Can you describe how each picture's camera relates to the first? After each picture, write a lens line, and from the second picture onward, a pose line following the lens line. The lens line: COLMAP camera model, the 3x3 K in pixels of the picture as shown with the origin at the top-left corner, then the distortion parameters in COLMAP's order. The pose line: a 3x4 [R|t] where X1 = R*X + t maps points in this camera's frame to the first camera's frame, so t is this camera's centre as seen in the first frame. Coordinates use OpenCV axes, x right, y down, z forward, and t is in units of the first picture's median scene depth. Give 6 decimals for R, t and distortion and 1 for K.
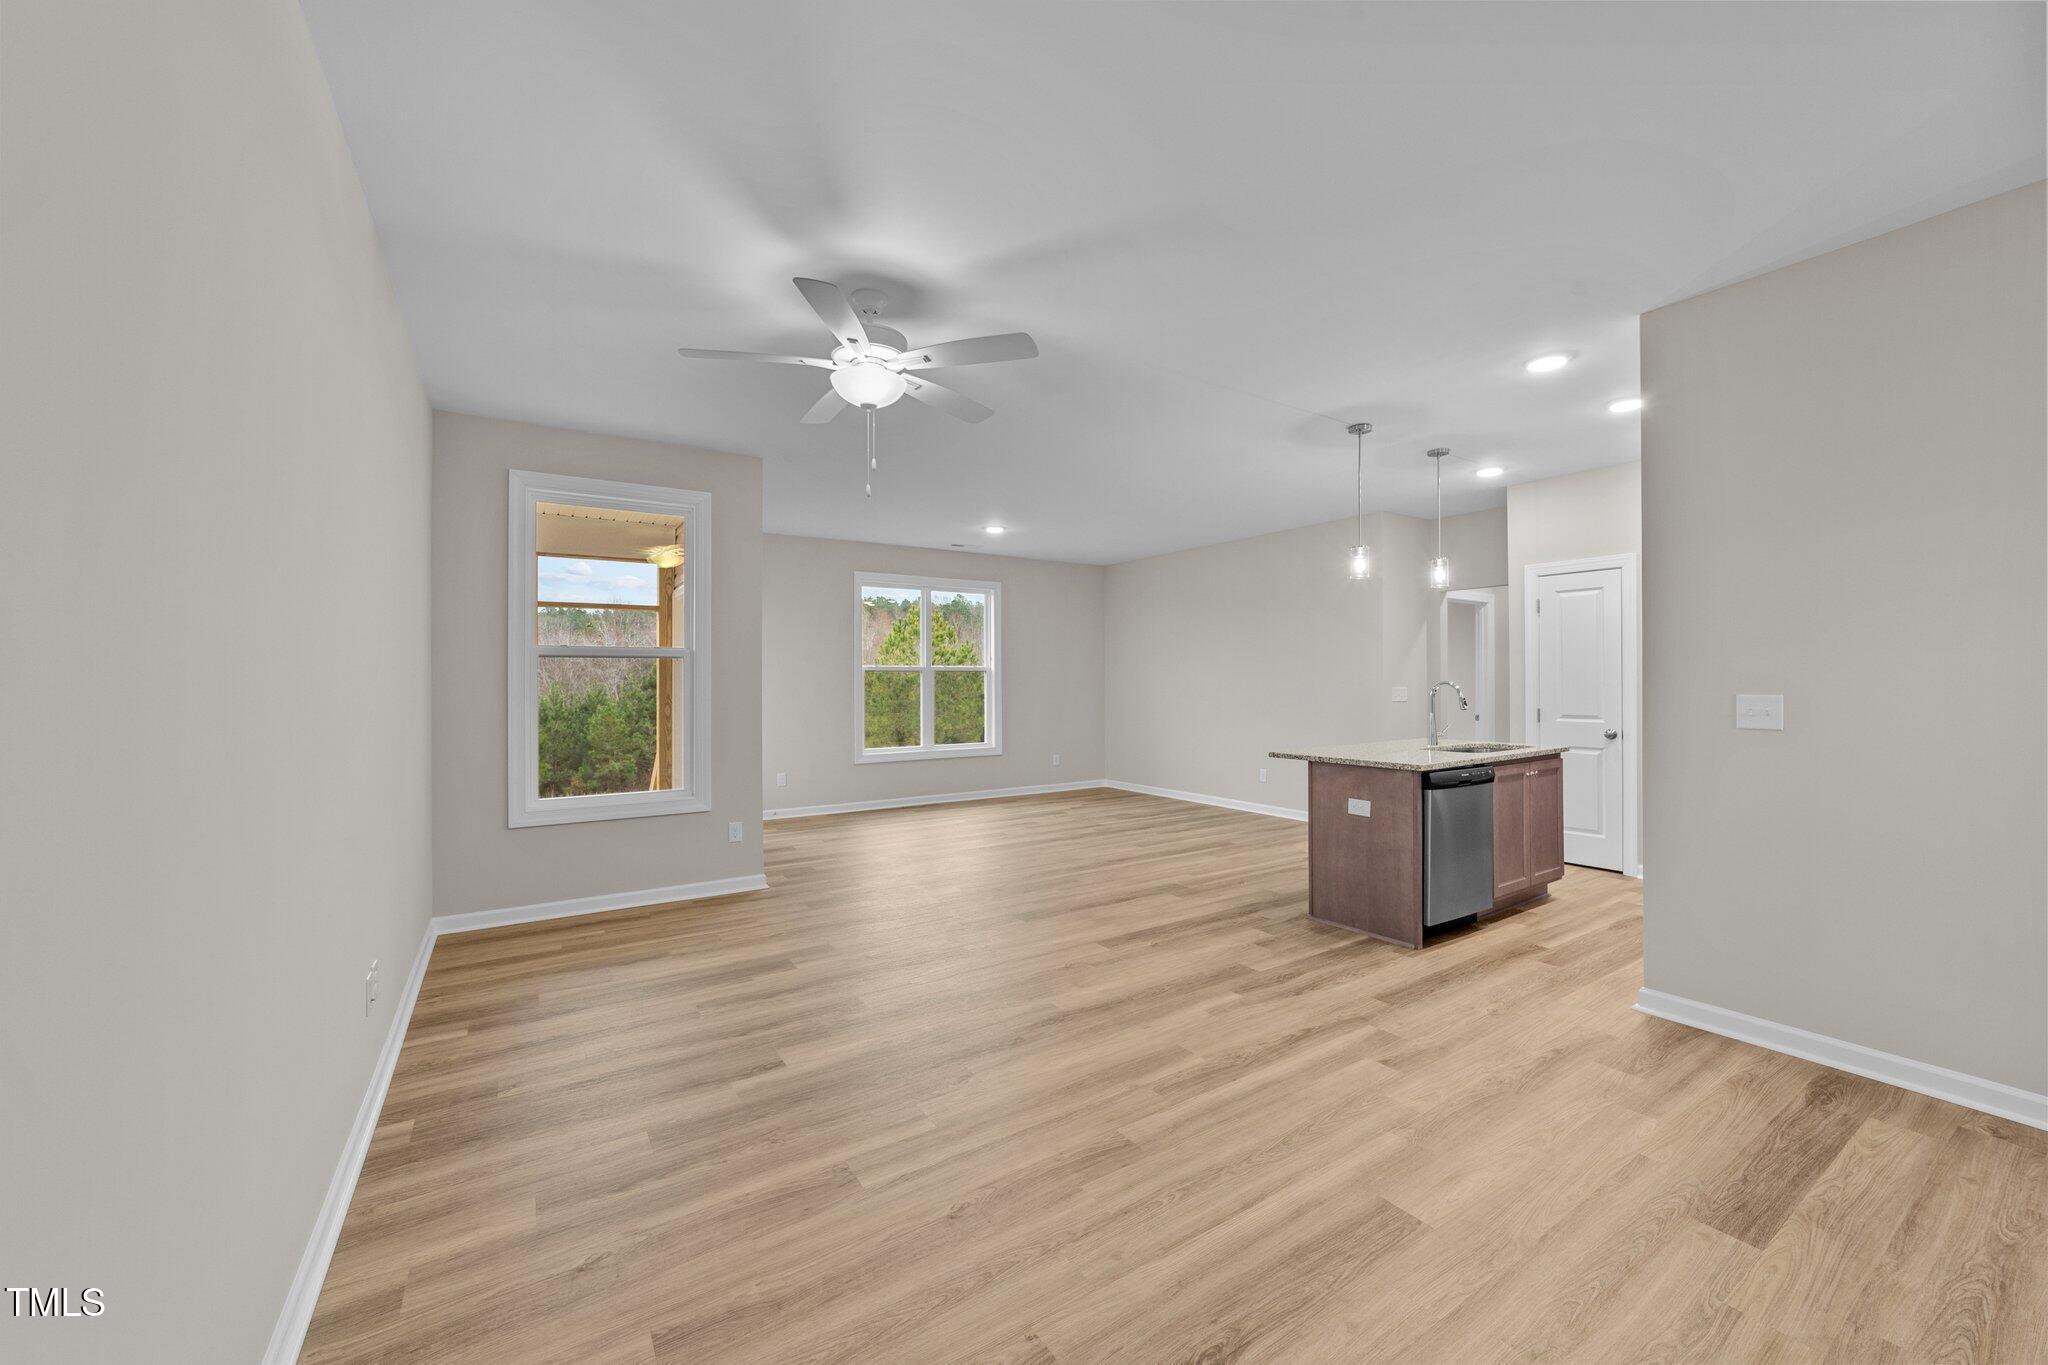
lens RADIAL K [[780.3, 0, 1028.9], [0, 780.3, 680.2], [0, 0, 1]] dist [-0.013853, 0.006422]
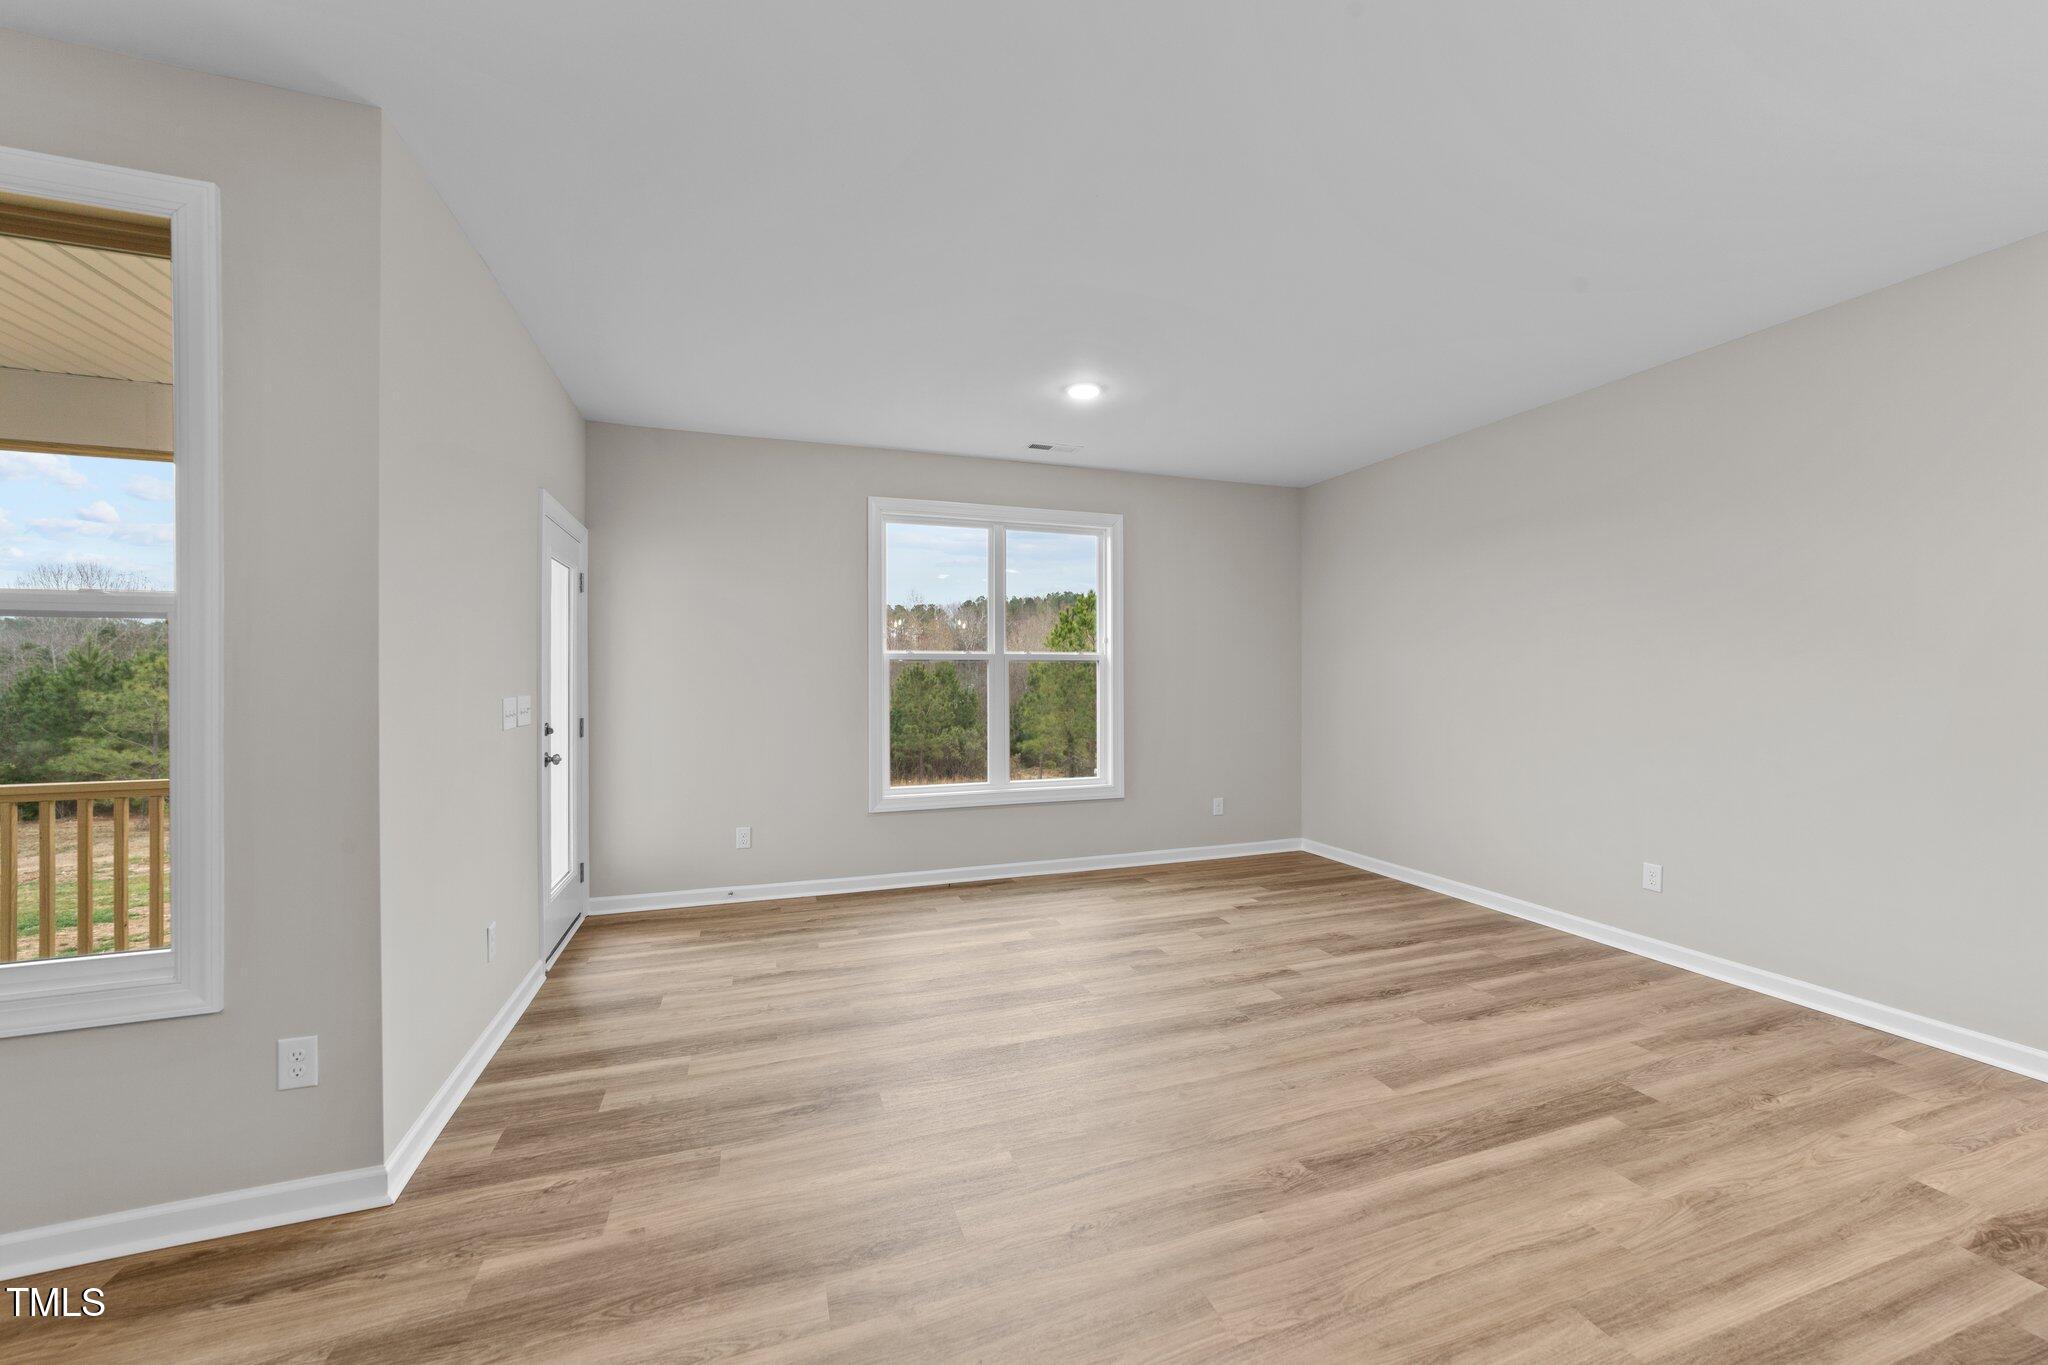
lens RADIAL K [[780.3, 0, 1029.0], [0, 780.3, 684.5], [0, 0, 1]] dist [-0.013853, 0.006422]
pose [[0.970719, 0.002813, -0.240203, 0.081739], [-0.000276, 0.999944, 0.010593, 0.001226], [0.240219, -0.010216, 0.970665, 0.811485]]
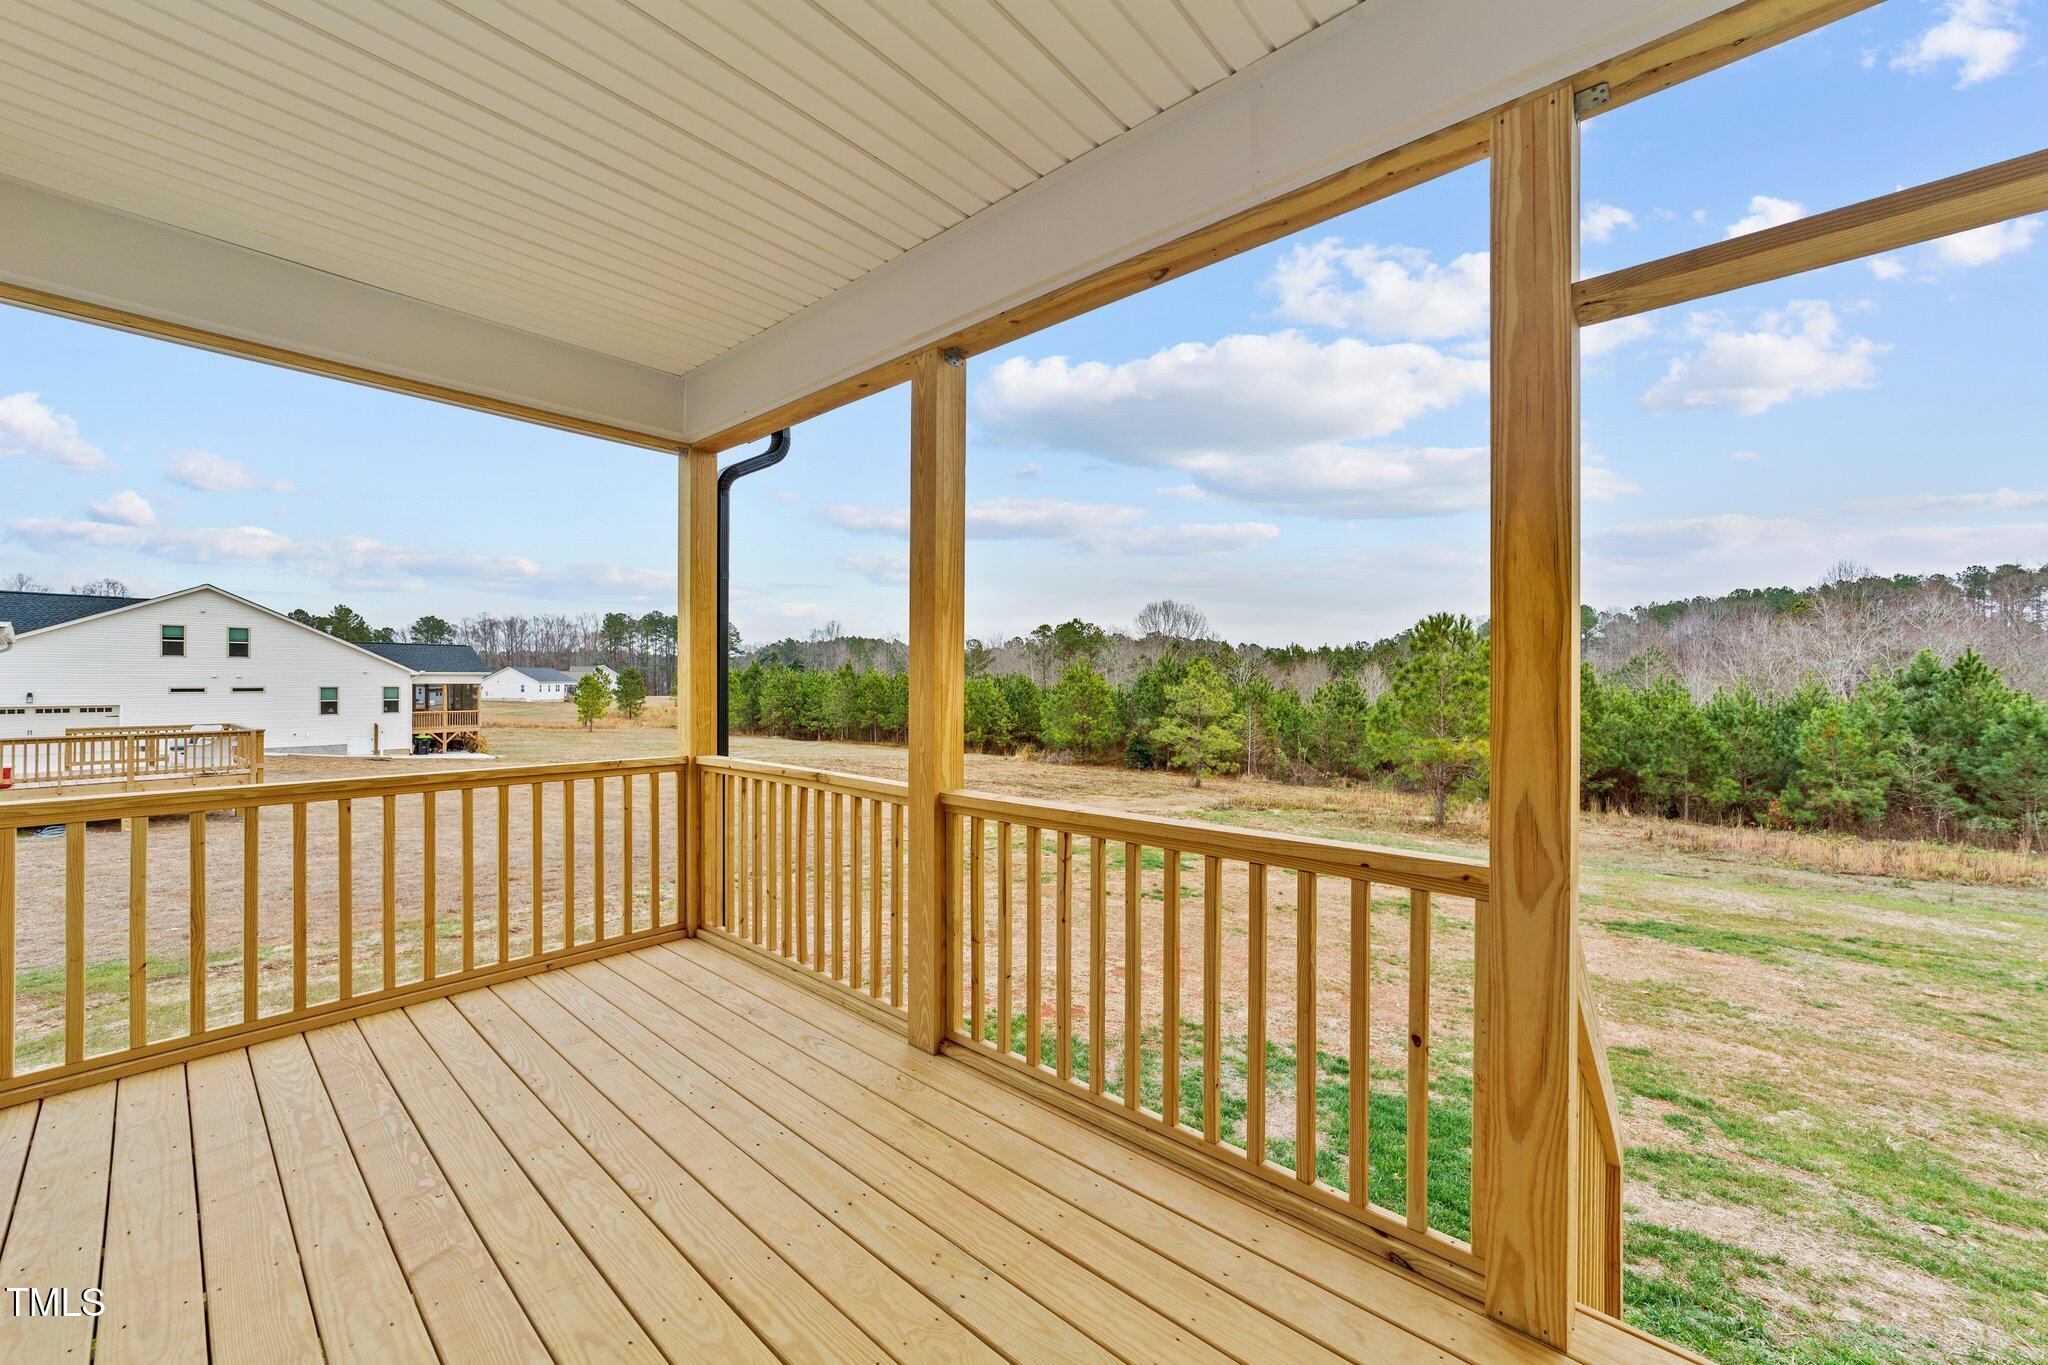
lens RADIAL K [[780.3, 0, 1026.0], [0, 780.3, 682.4], [0, 0, 1]] dist [-0.013853, 0.006422]
pose [[0.269556, 0.006499, -0.962963, -0.620970], [0.000161, 0.999977, 0.006793, 0.032143], [0.962985, -0.001986, 0.269549, 1.067412]]
